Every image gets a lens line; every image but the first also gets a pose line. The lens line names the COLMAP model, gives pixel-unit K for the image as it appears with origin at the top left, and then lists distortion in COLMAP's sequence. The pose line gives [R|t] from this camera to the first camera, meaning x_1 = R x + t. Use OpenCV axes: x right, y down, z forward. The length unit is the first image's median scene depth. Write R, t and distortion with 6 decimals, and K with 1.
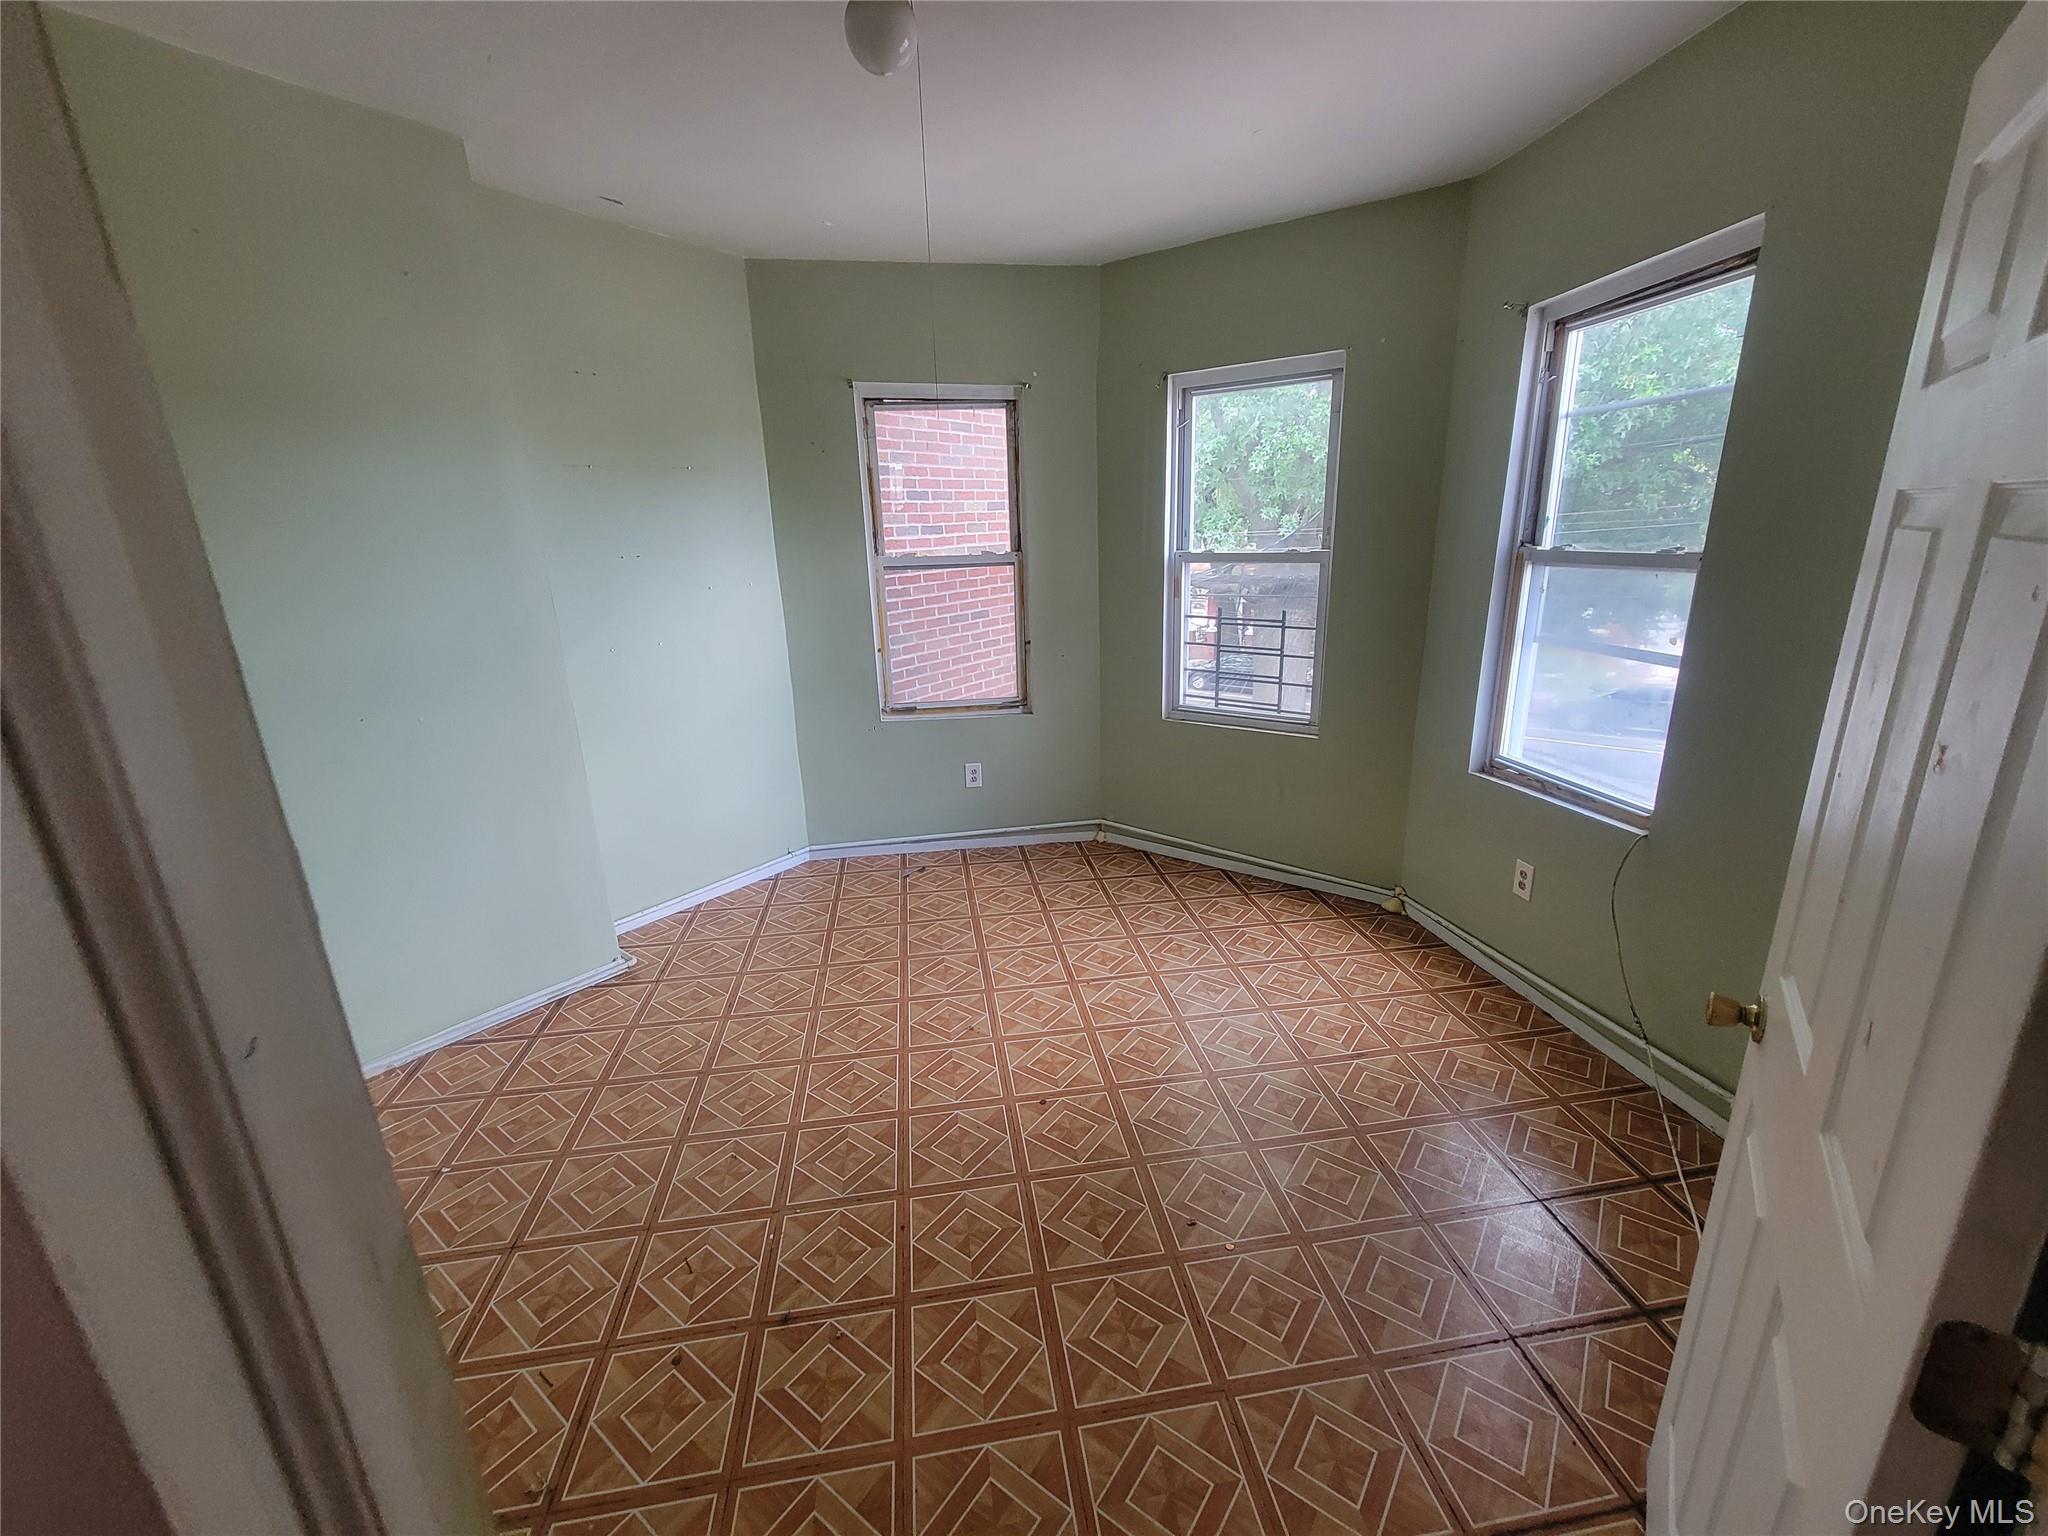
lens RADIAL K [[835.8, 0, 1030.2], [0, 835.8, 768.9], [0, 0, 1]] dist [-0.002328, -0.000405]
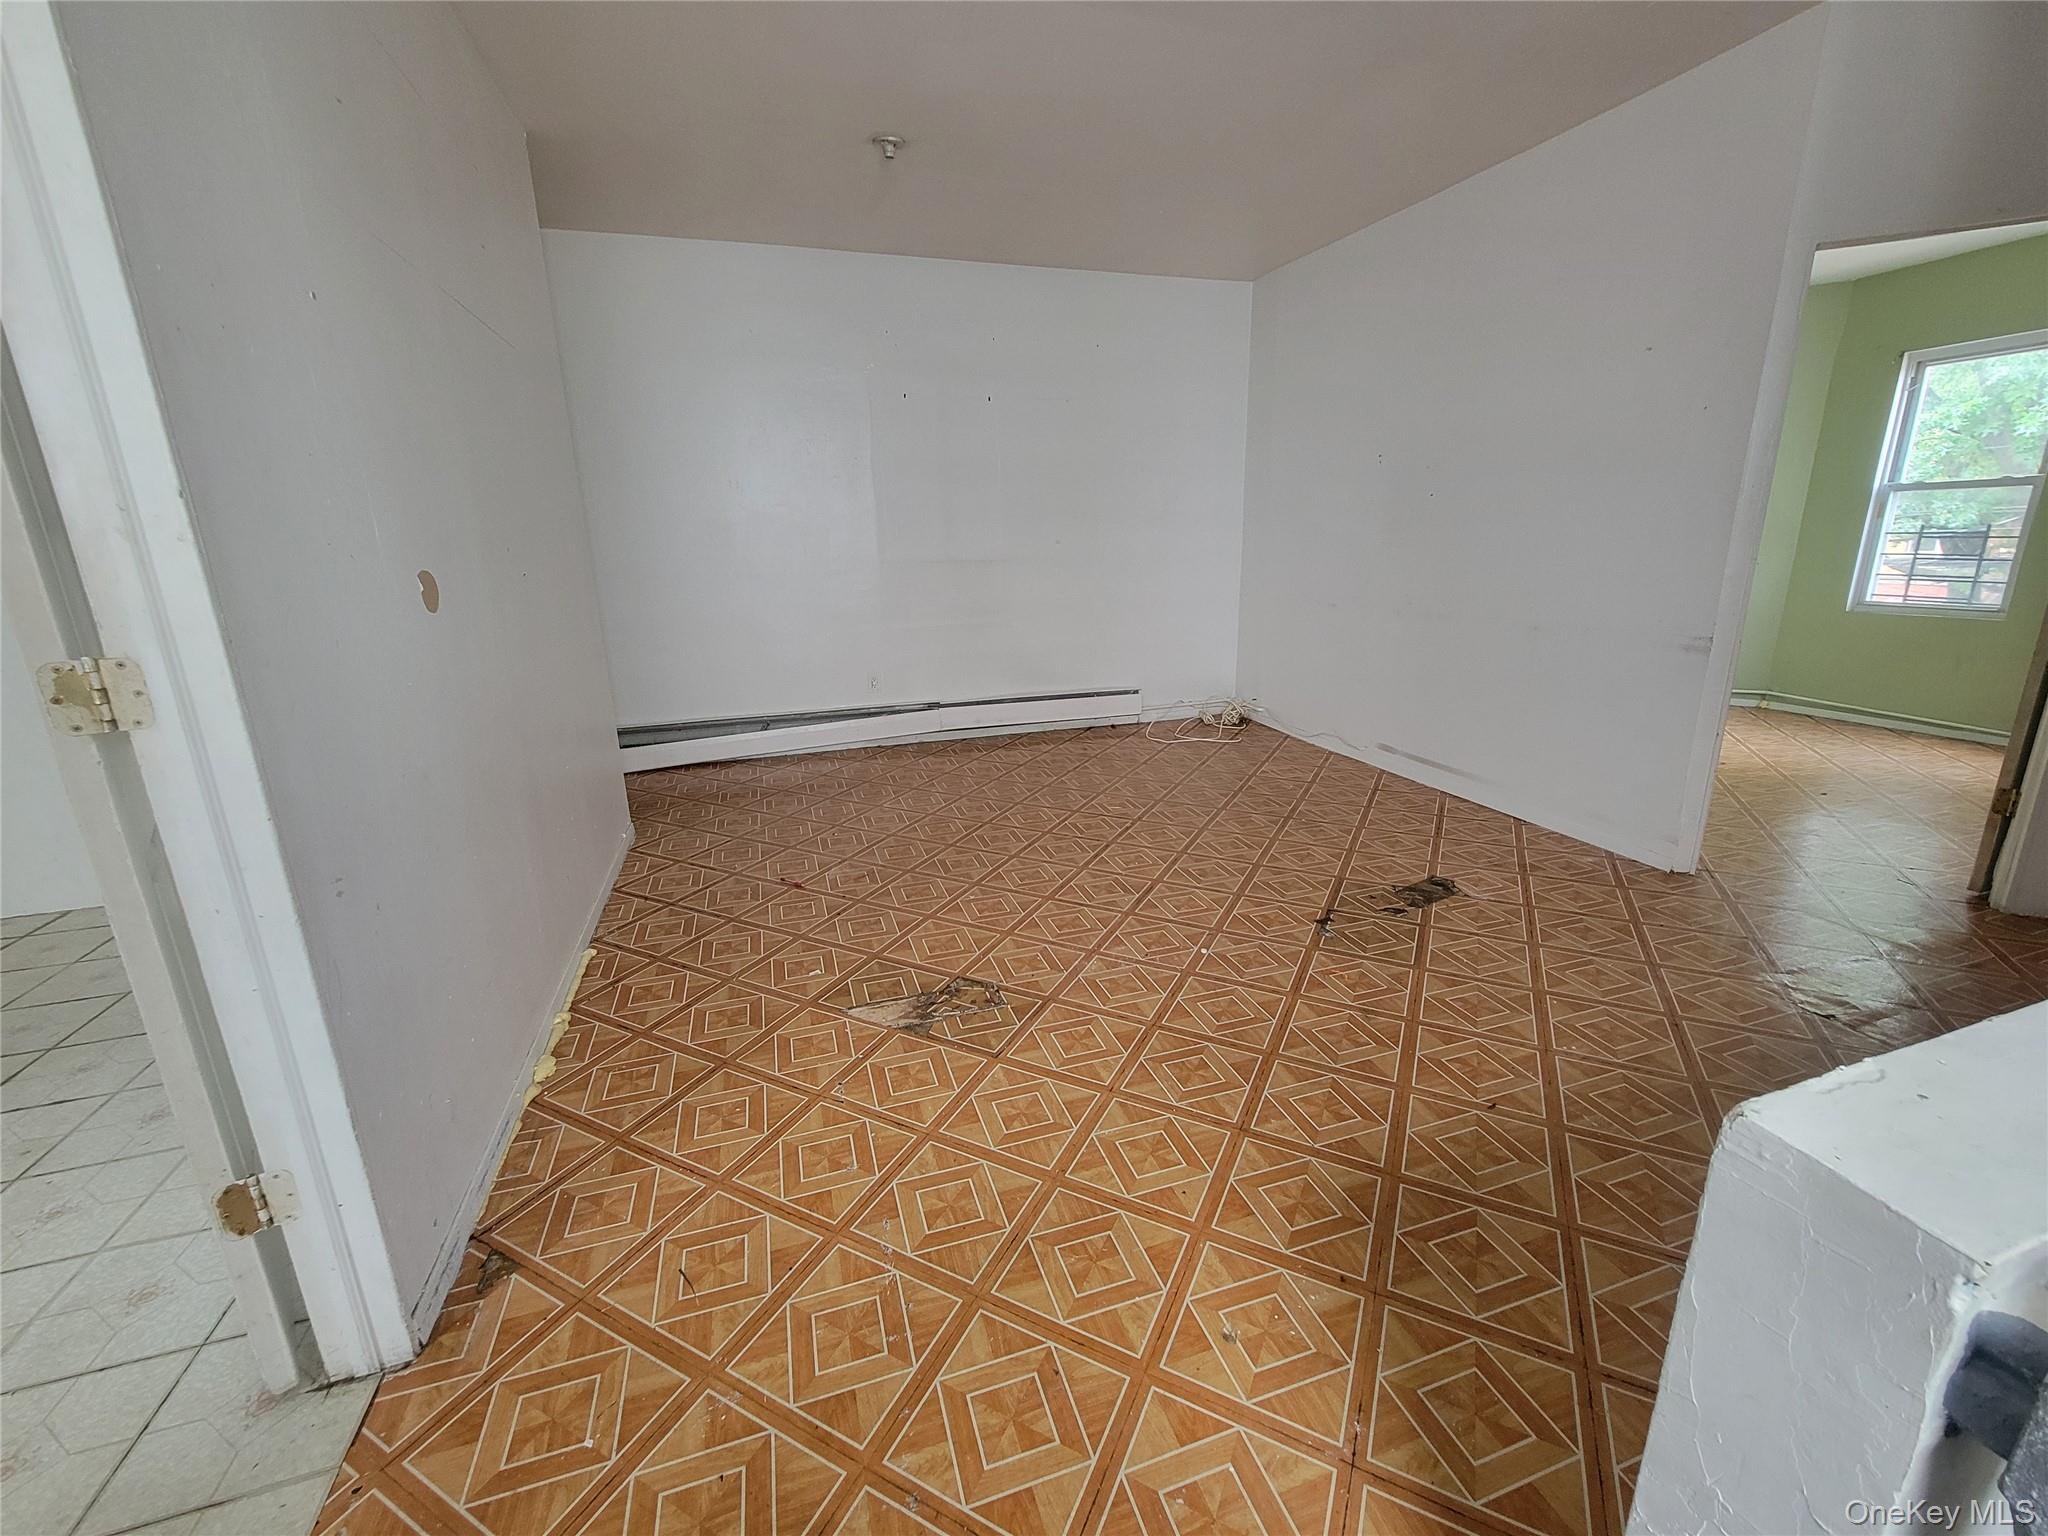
lens RADIAL K [[835.8, 0, 1035.7], [0, 835.8, 763.5], [0, 0, 1]] dist [-0.002328, -0.000405]
pose [[0.824672, 0.159149, -0.542759, -0.153030], [-0.158697, 0.986158, 0.048039, 0.331871], [0.542892, 0.046517, 0.838513, -0.836461]]
